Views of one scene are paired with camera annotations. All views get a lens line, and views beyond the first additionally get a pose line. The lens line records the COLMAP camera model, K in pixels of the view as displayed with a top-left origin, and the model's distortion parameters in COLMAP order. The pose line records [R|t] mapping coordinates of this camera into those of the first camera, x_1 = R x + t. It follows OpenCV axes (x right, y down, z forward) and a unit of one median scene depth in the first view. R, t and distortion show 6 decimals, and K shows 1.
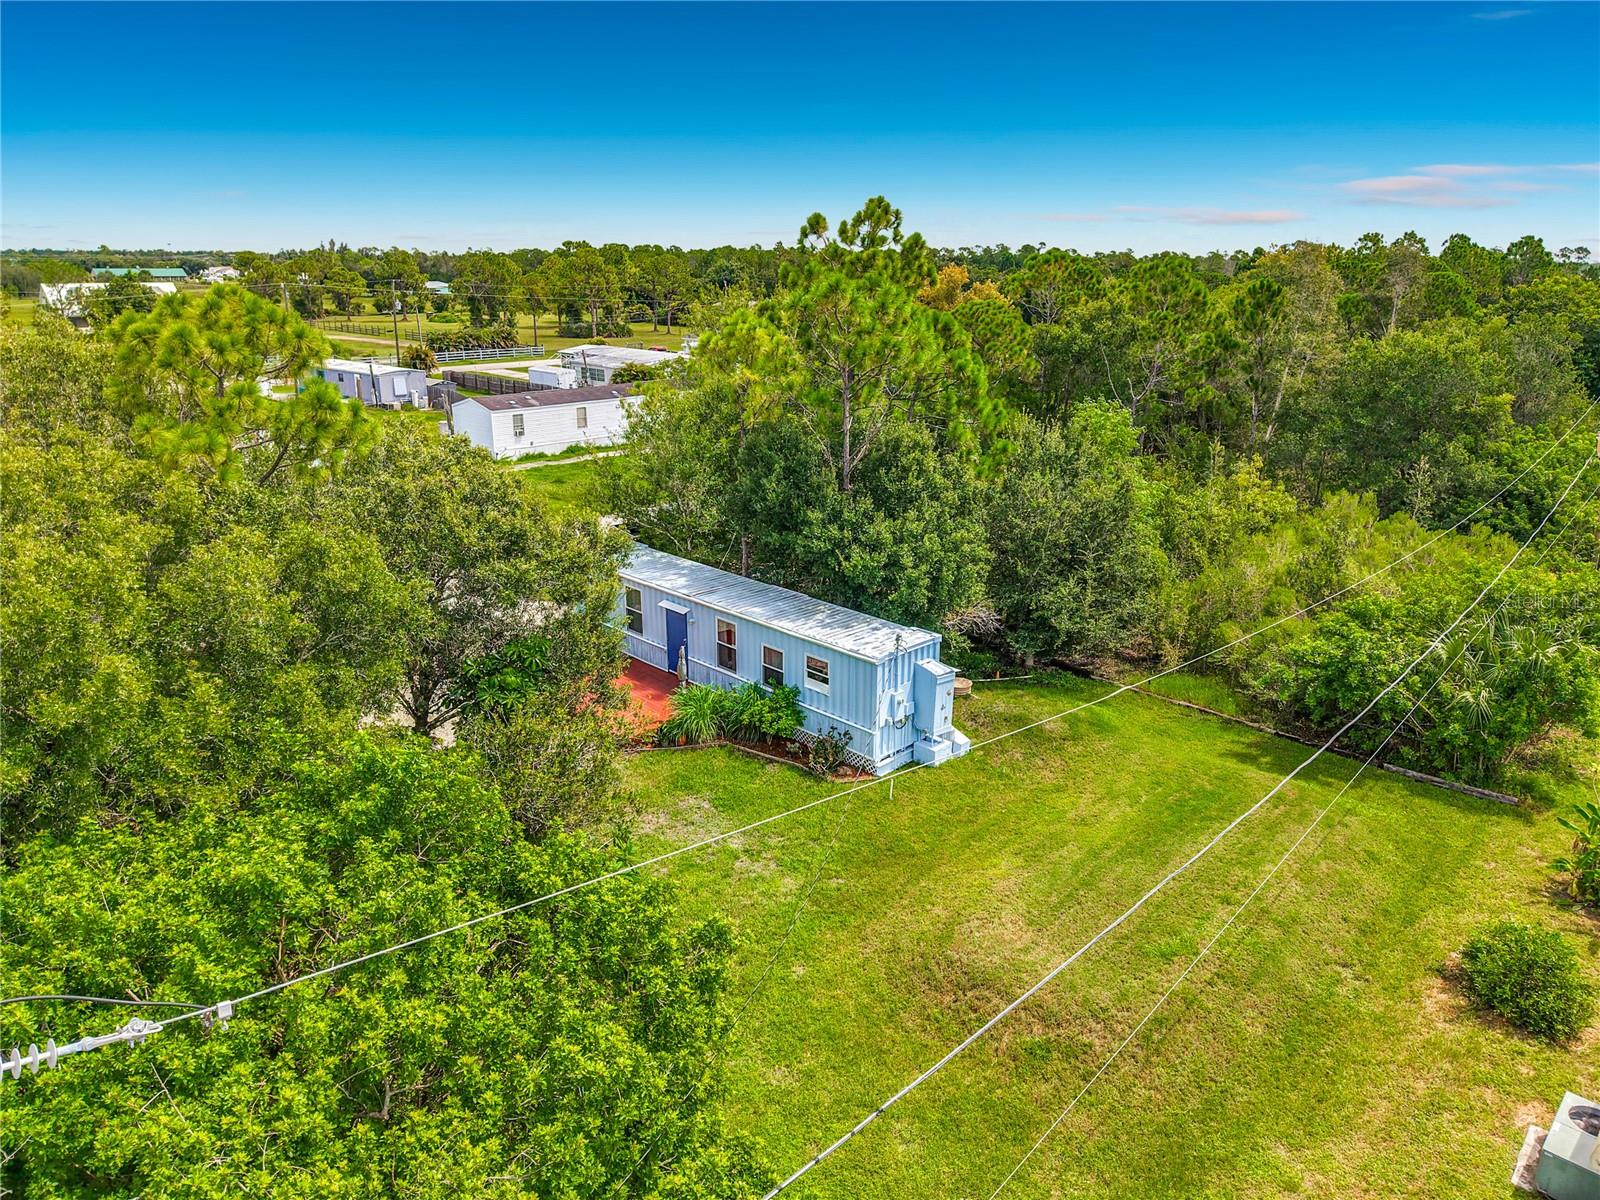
lens RADIAL K [[1070.1, 0, 834.4], [0, 1070.1, 600.7], [0, 0, 1]] dist [0.080493, -0.002080]
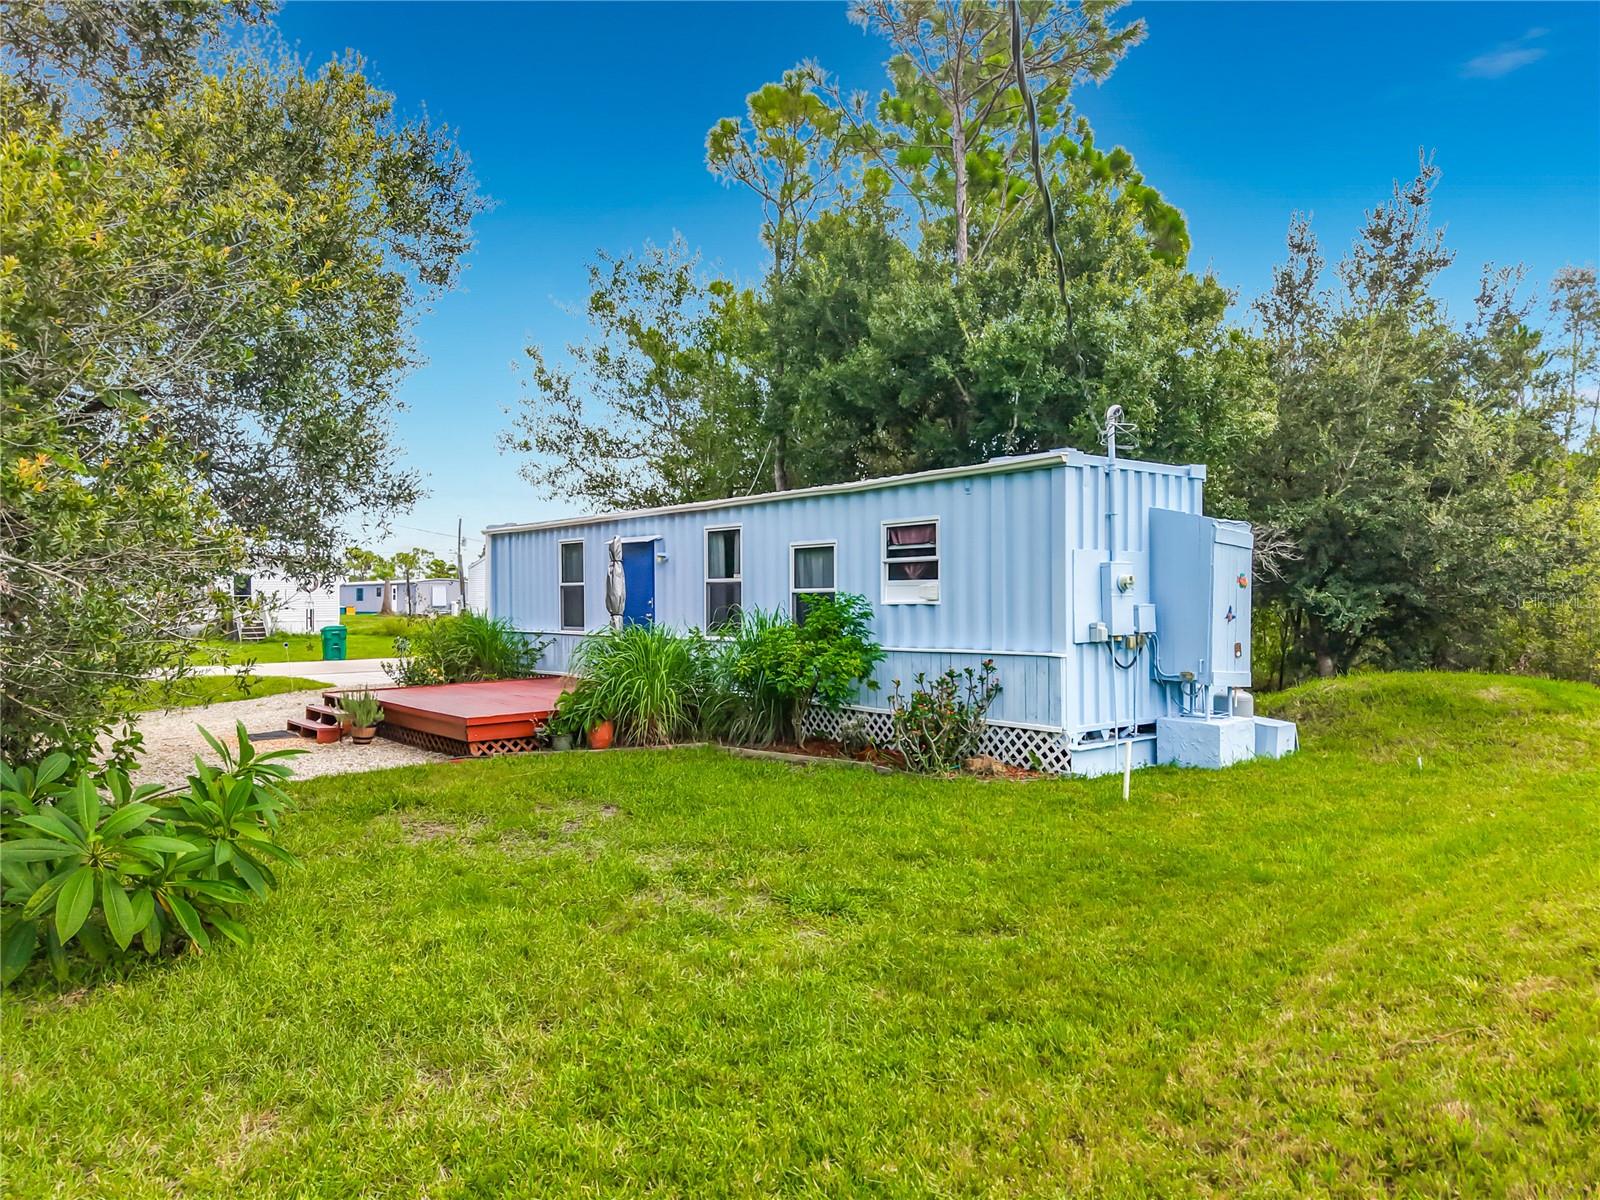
lens RADIAL K [[1070.1, 0, 834.4], [0, 1070.1, 600.7], [0, 0, 1]] dist [0.080493, -0.002080]
pose [[0.996517, -0.001144, -0.083378, -0.010061], [-0.024485, 0.951814, -0.305696, 0.196077], [0.079710, 0.306673, 0.948471, 0.545586]]
